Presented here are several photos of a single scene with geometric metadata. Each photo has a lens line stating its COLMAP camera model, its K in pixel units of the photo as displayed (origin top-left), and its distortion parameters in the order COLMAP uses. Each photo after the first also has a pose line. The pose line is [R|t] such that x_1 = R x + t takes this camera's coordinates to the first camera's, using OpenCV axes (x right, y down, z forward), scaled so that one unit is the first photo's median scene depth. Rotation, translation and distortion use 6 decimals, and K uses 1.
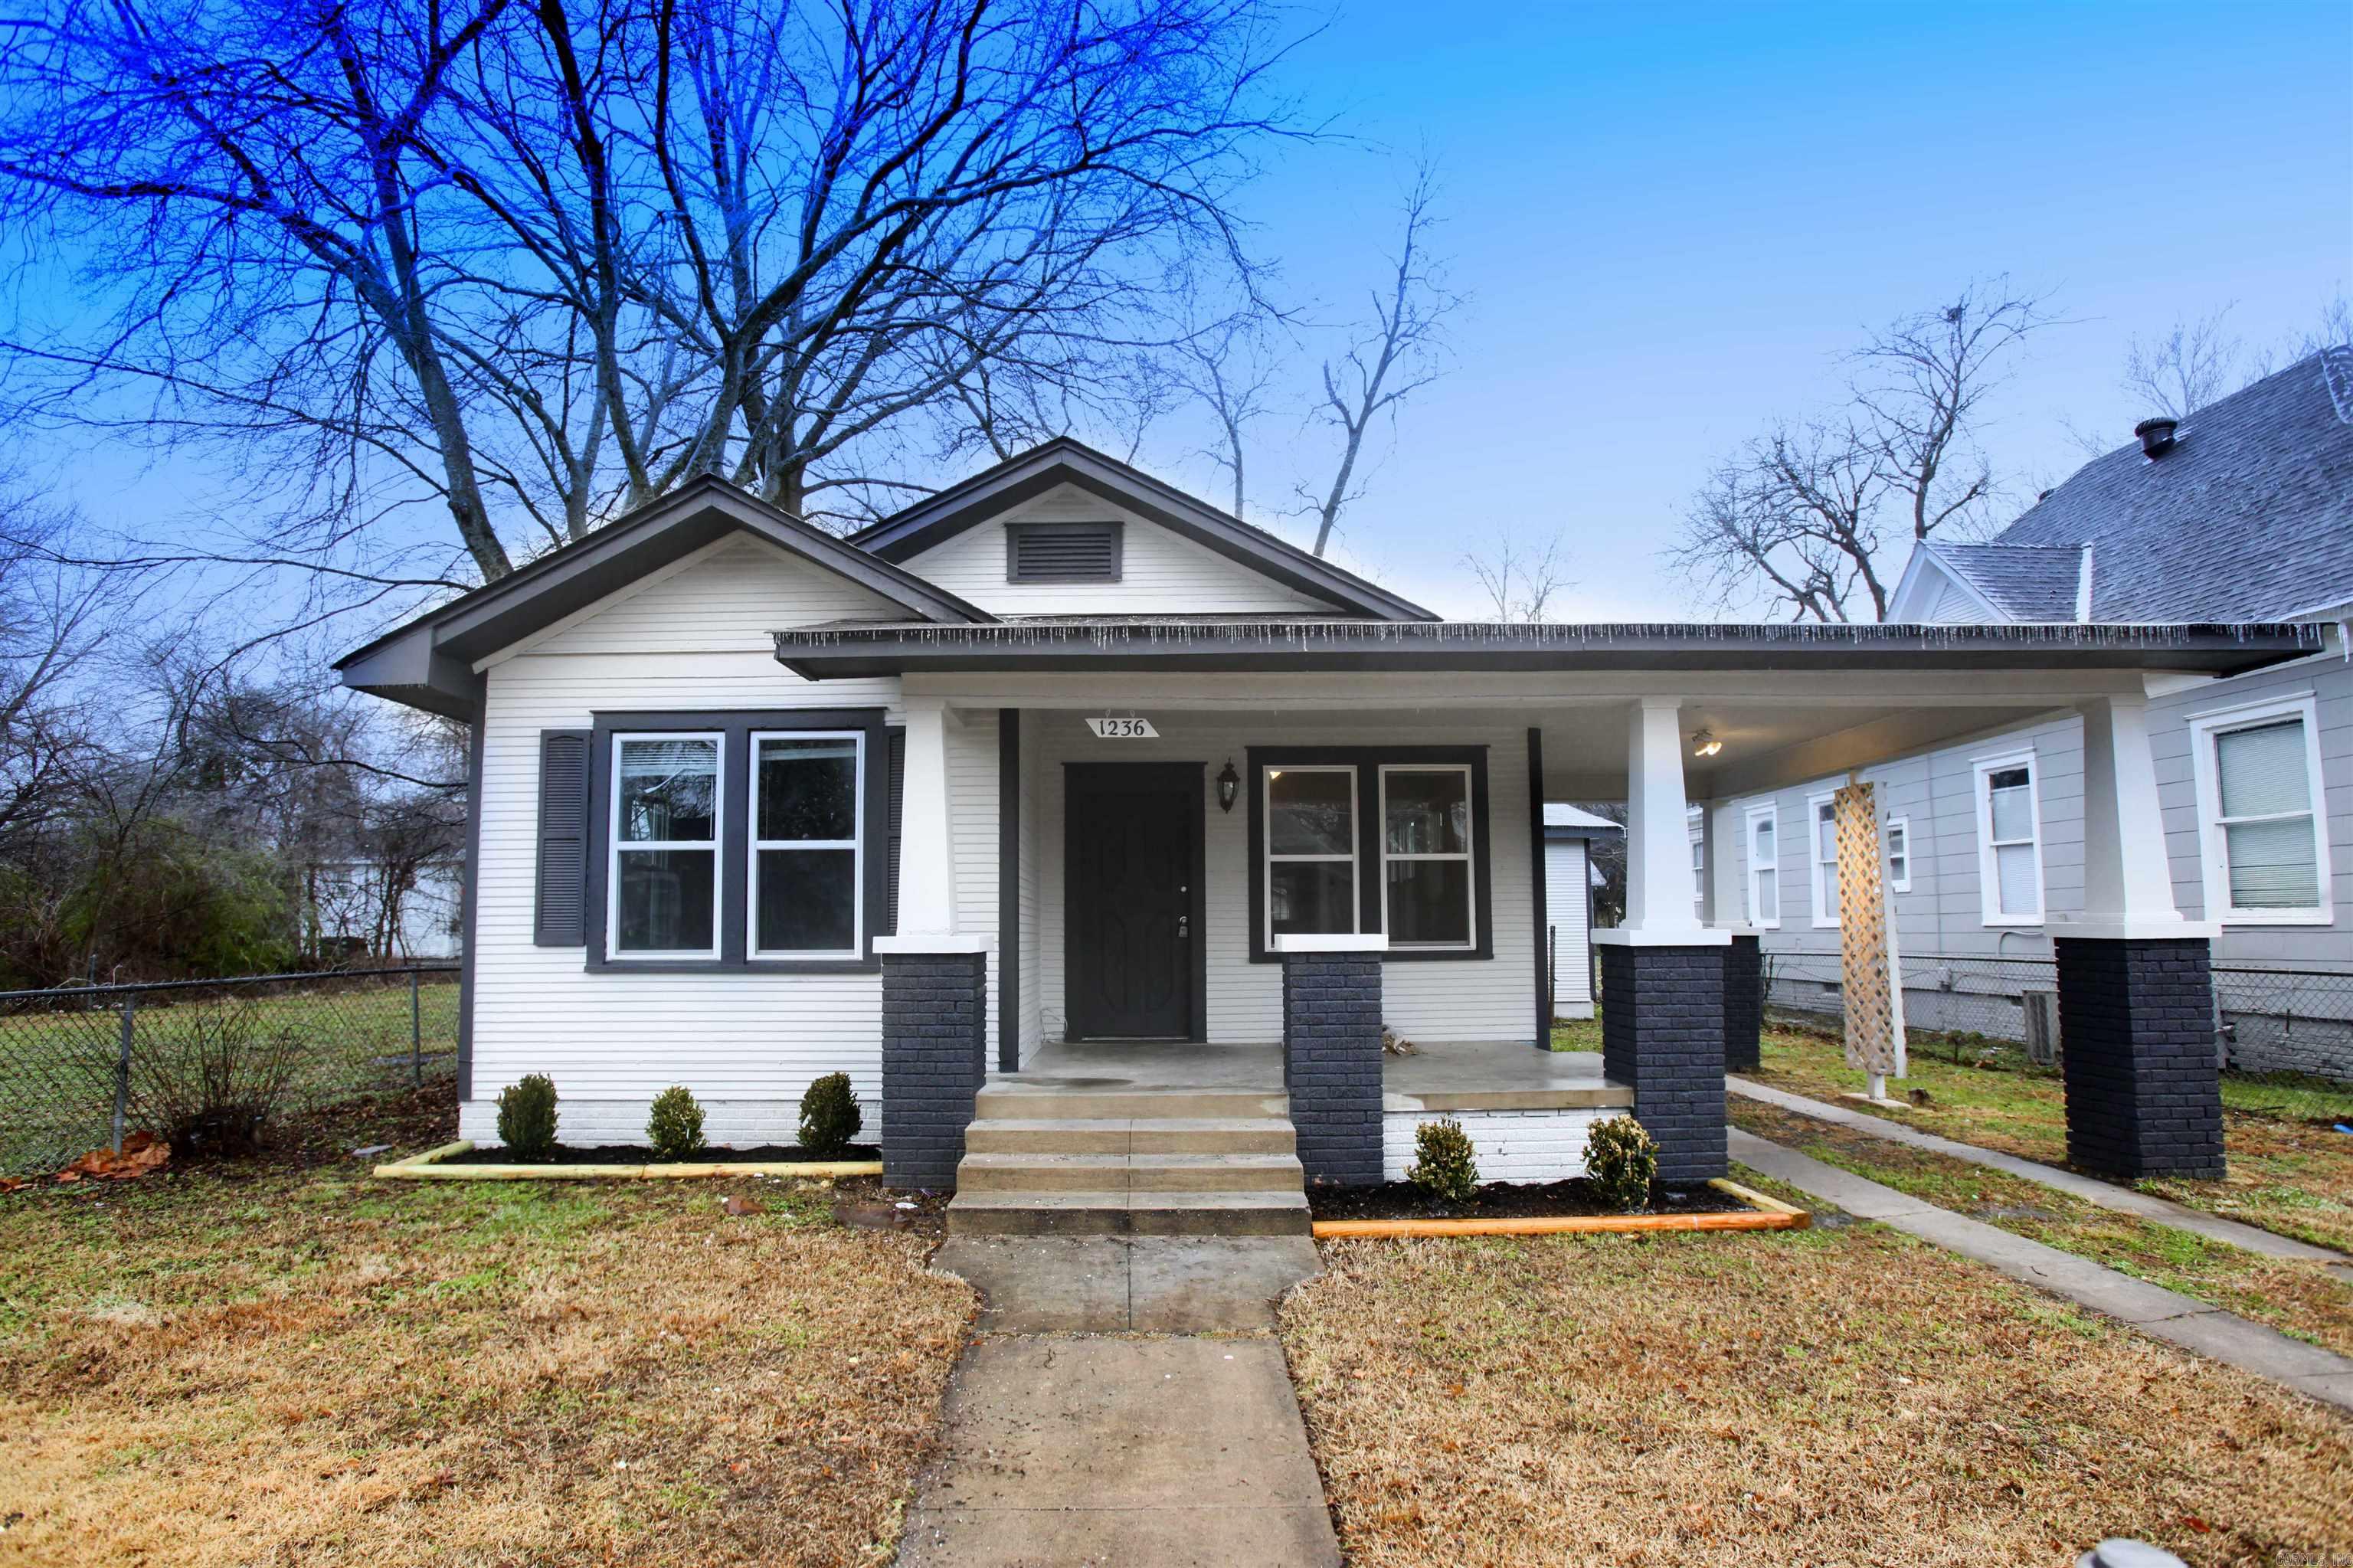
lens RADIAL K [[1118.9, 0, 1175.8], [0, 1118.9, 852.2], [0, 0, 1]] dist [-0.004378, -0.000575]
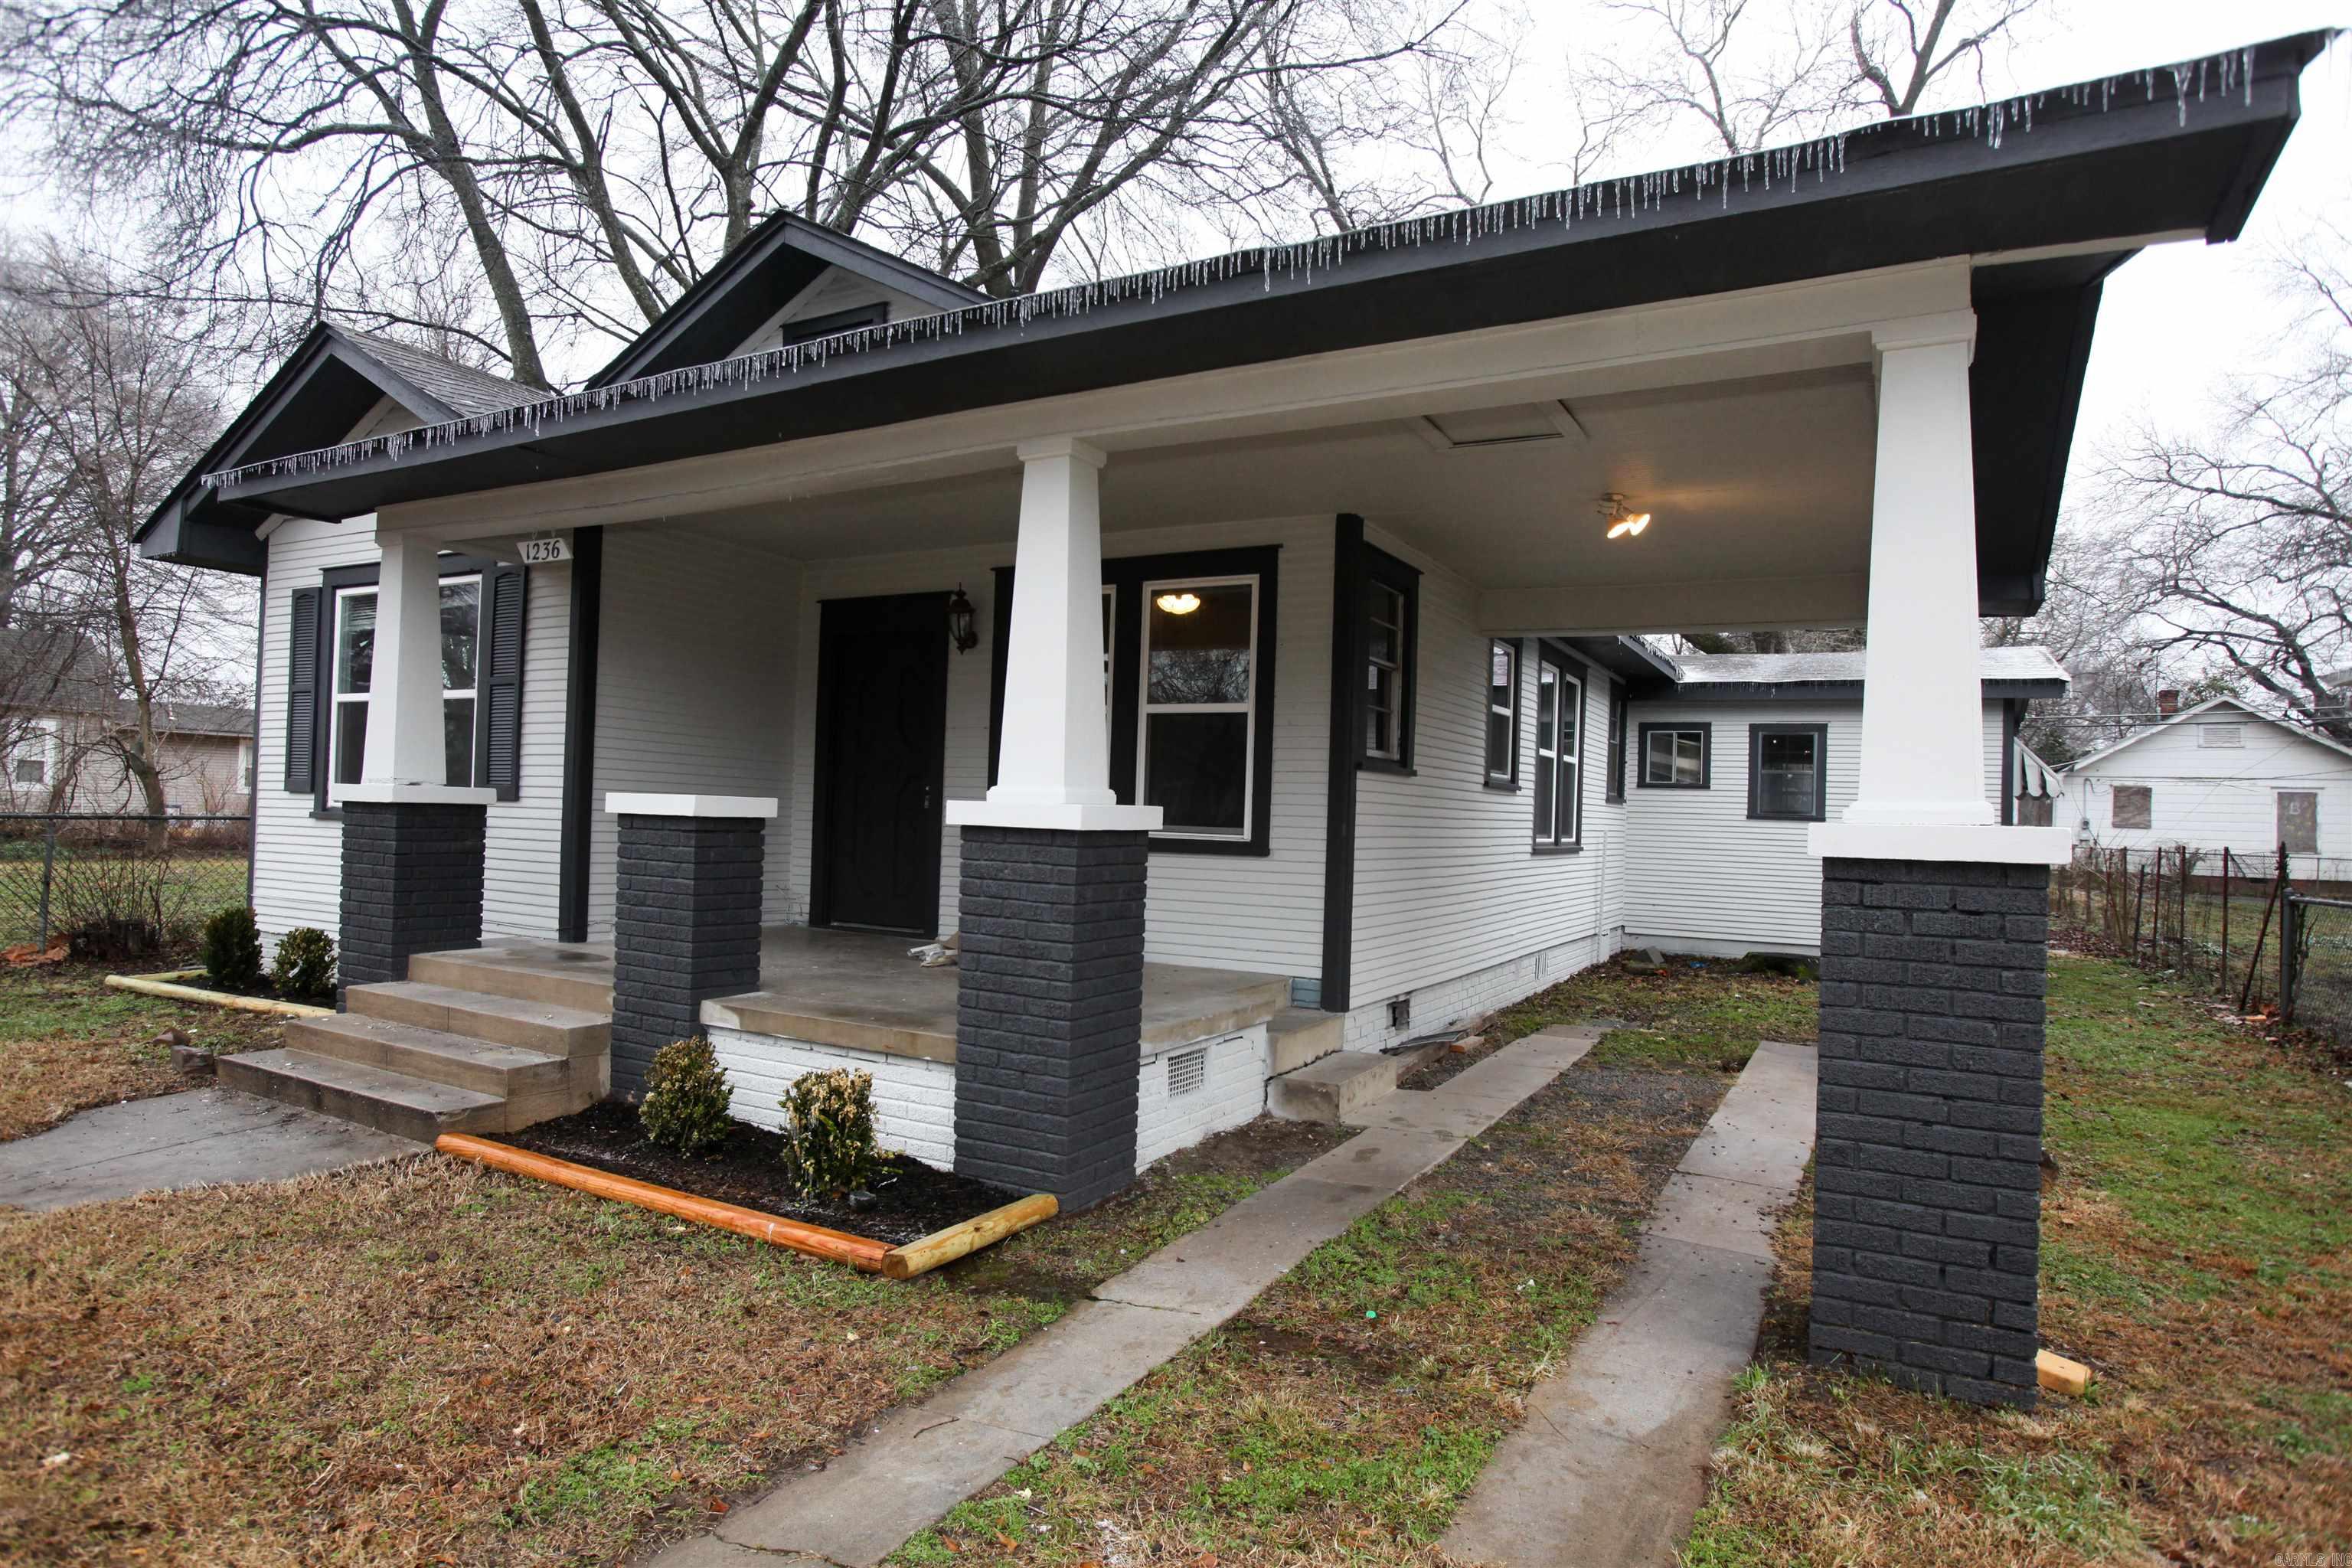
lens RADIAL K [[1270.5, 0, 1176.0], [0, 1270.5, 784.0], [0, 0, 1]] dist [0.000533, 0.000742]
pose [[0.867694, 0.024353, -0.496501, 0.688960], [-0.000748, 0.998862, 0.047687, 0.015328], [0.497098, -0.041006, 0.866725, 0.323848]]
